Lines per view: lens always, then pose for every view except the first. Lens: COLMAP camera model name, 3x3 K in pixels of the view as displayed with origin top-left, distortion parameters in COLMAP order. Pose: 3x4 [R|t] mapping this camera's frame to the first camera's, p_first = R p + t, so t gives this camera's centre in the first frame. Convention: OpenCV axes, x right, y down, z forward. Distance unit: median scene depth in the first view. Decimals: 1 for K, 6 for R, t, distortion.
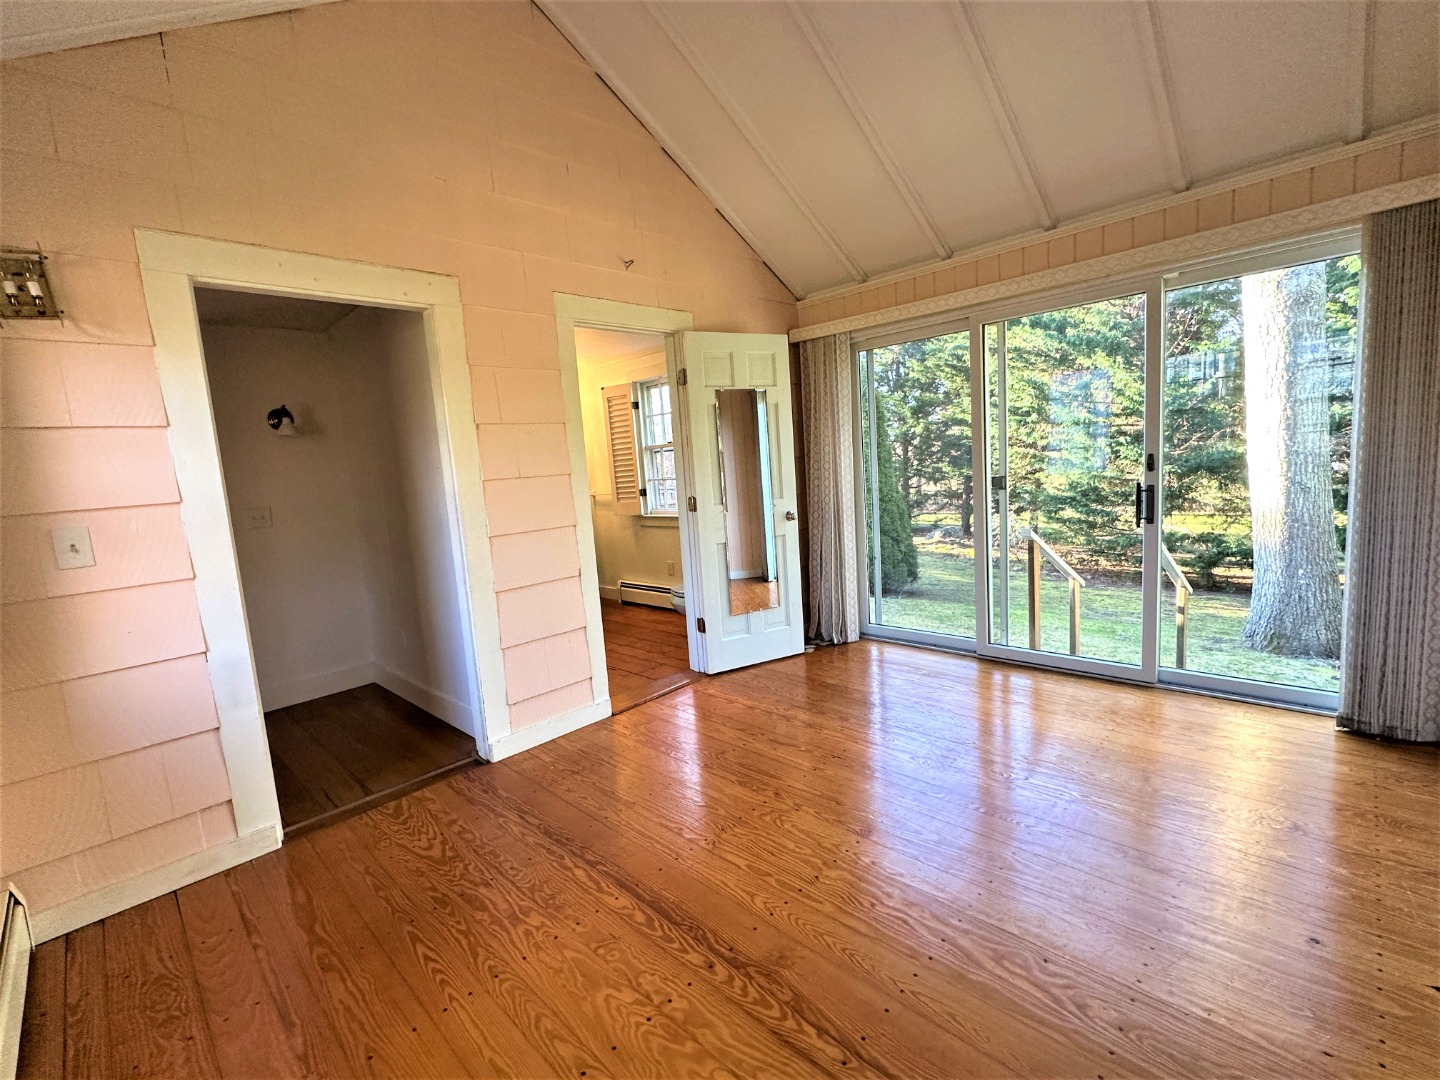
lens RADIAL K [[643.9, 0, 718.3], [0, 643.9, 544.0], [0, 0, 1]] dist [0.001335, 0.000023]
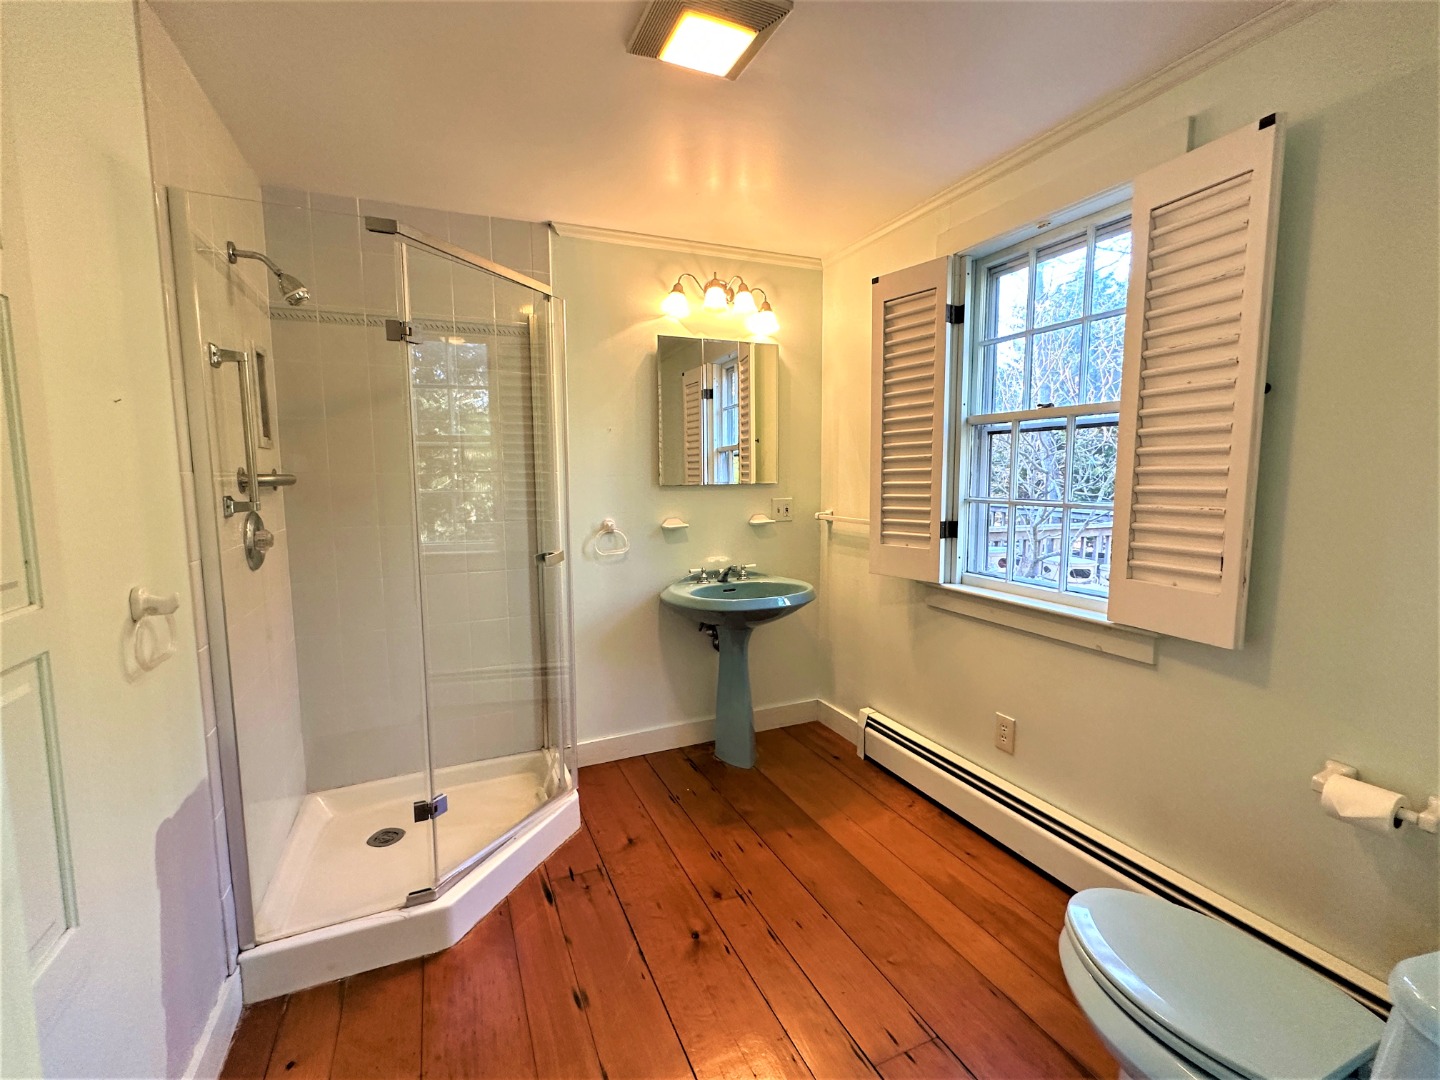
lens RADIAL K [[643.9, 0, 720.1], [0, 643.9, 541.1], [0, 0, 1]] dist [0.001335, 0.000023]
pose [[0.931755, 0.102751, -0.348246, -0.108901], [-0.105138, 0.994384, 0.012093, -0.062346], [0.347533, 0.025346, 0.937325, 0.564371]]
